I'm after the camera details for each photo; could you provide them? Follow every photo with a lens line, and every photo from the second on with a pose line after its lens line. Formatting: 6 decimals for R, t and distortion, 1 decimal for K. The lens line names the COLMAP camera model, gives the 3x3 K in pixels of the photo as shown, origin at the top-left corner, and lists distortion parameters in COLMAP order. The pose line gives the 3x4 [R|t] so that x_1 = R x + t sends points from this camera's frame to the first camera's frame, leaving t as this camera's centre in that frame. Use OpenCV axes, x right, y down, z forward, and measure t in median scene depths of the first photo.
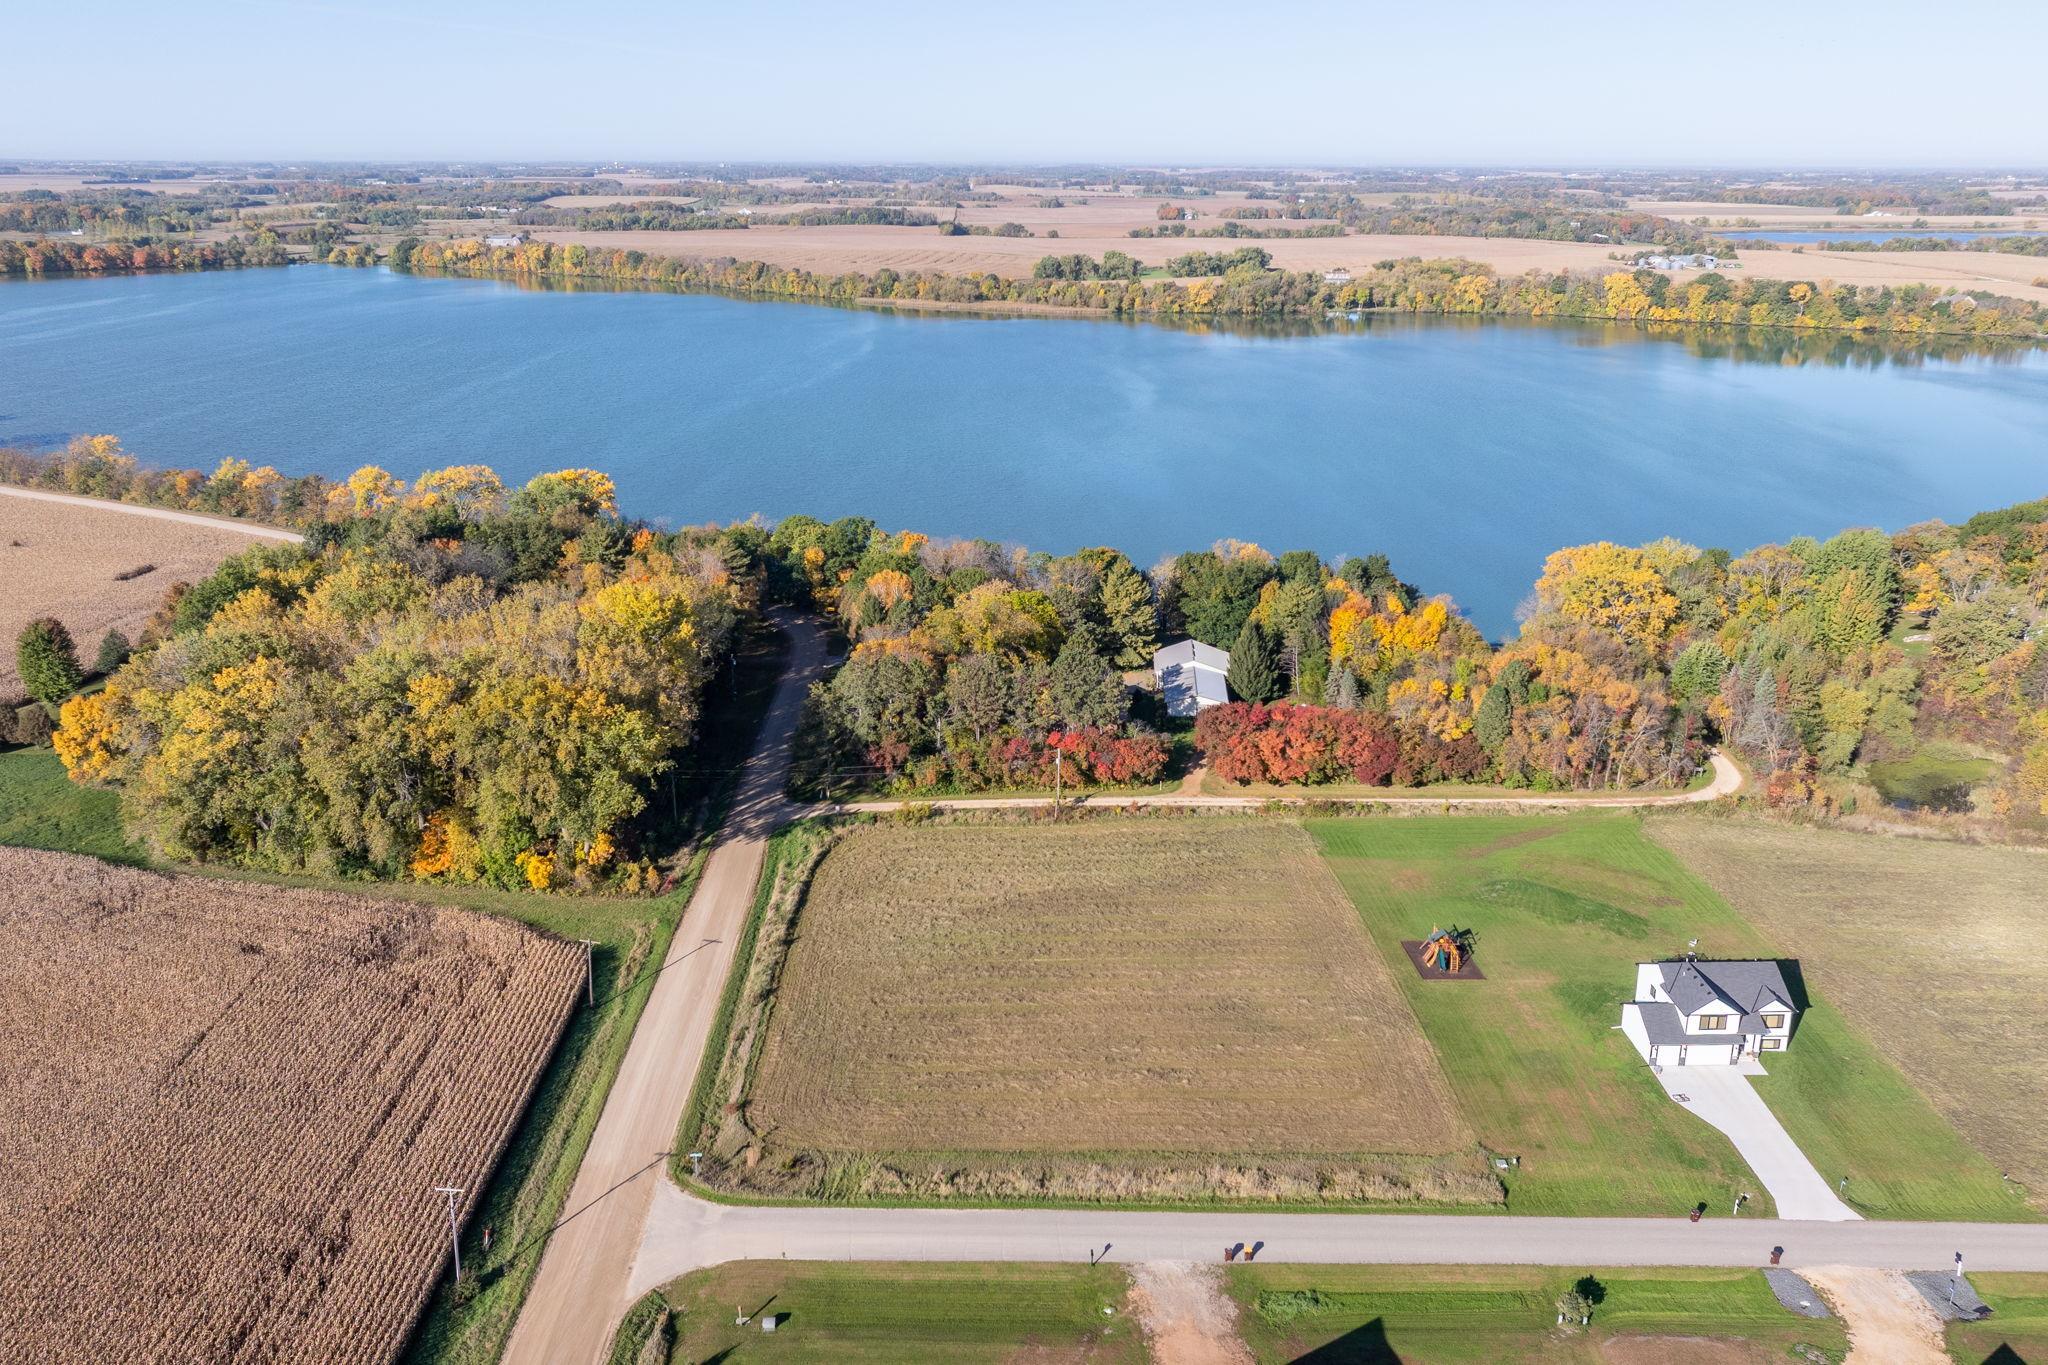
lens RADIAL K [[1710.5, 0, 1030.1], [0, 1710.5, 682.3], [0, 0, 1]] dist [-0.014197, 0.013693]
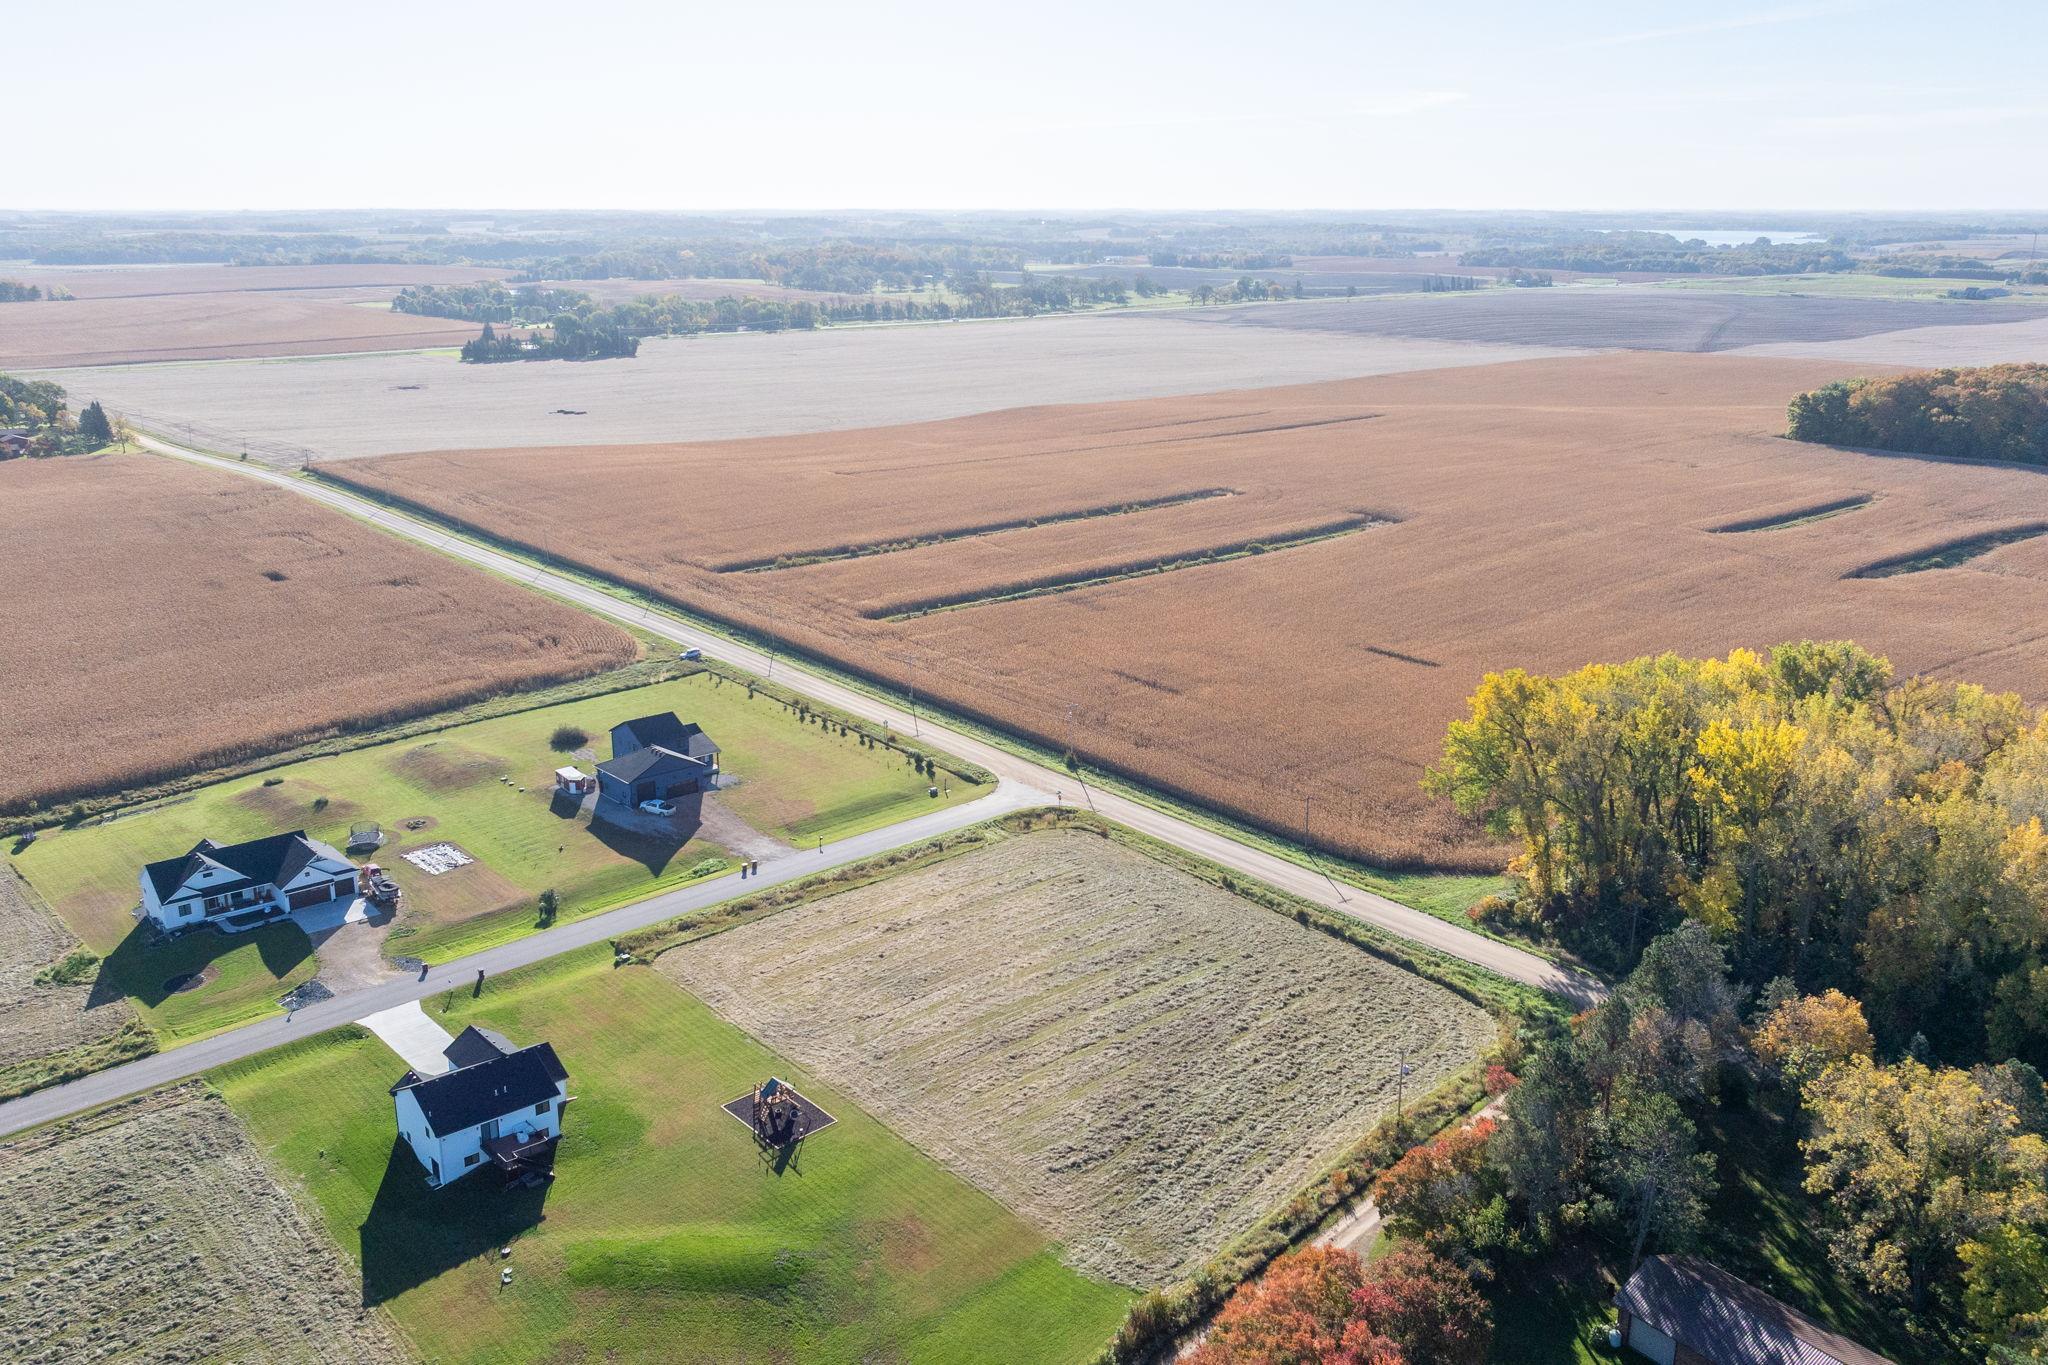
lens RADIAL K [[1710.5, 0, 1030.1], [0, 1710.5, 682.3], [0, 0, 1]] dist [-0.014197, 0.013693]
pose [[-0.772402, 0.168413, -0.612399, 0.383299], [-0.189632, 0.859074, 0.475428, -0.280478], [0.606164, 0.483352, -0.631614, 0.910312]]
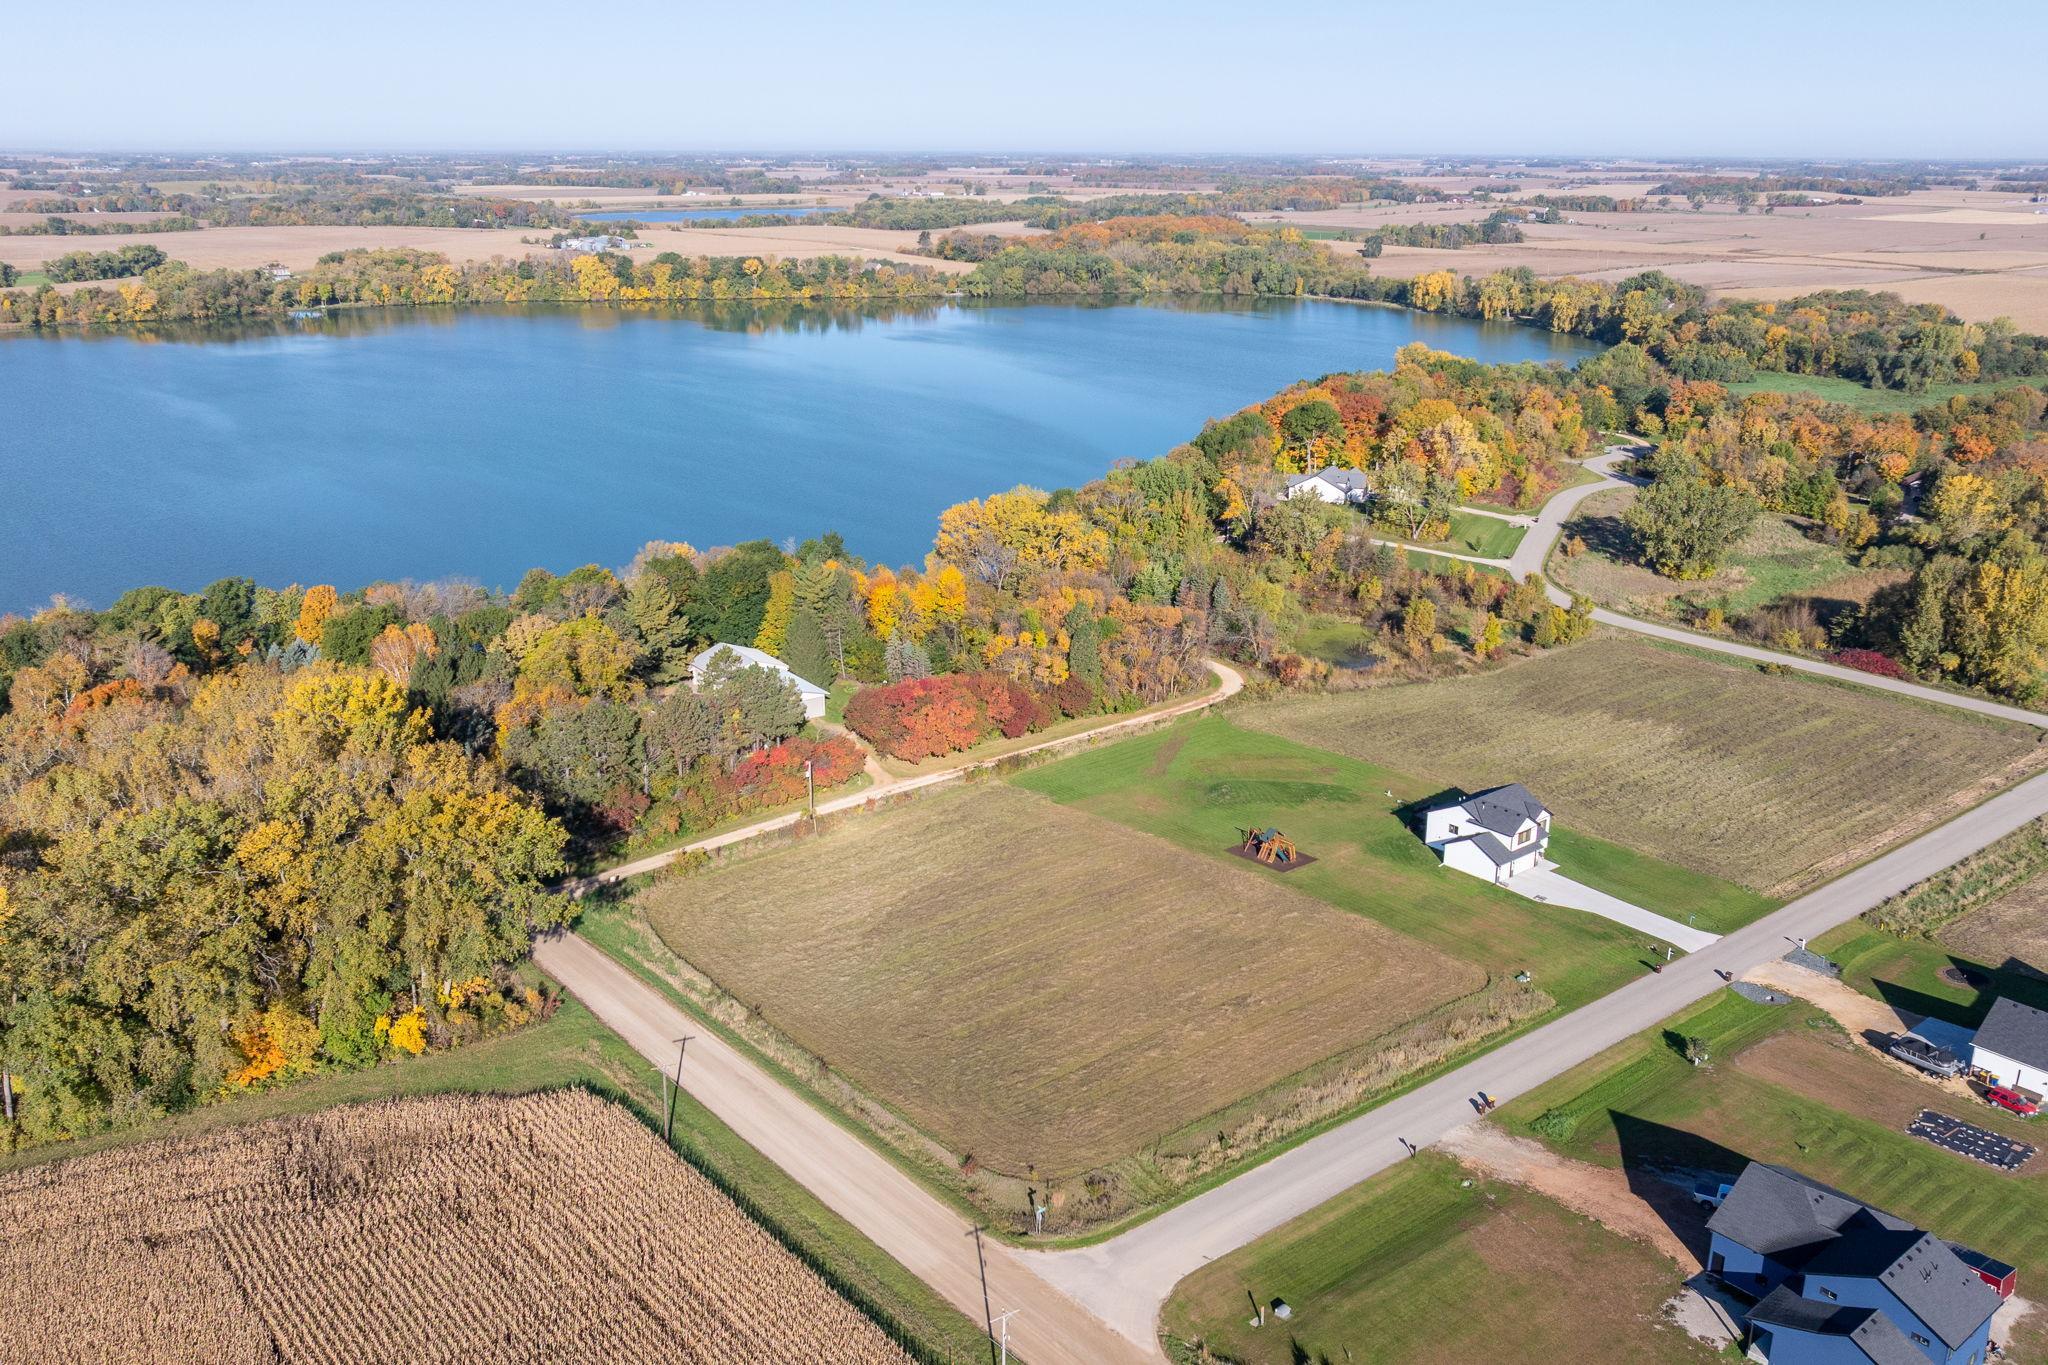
lens RADIAL K [[1710.5, 0, 1030.1], [0, 1710.5, 682.3], [0, 0, 1]] dist [-0.014197, 0.013693]
pose [[0.782273, -0.186908, 0.594234, -0.322639], [0.181833, 0.980895, 0.069154, -0.034997], [-0.595806, 0.053954, 0.801314, 0.104430]]
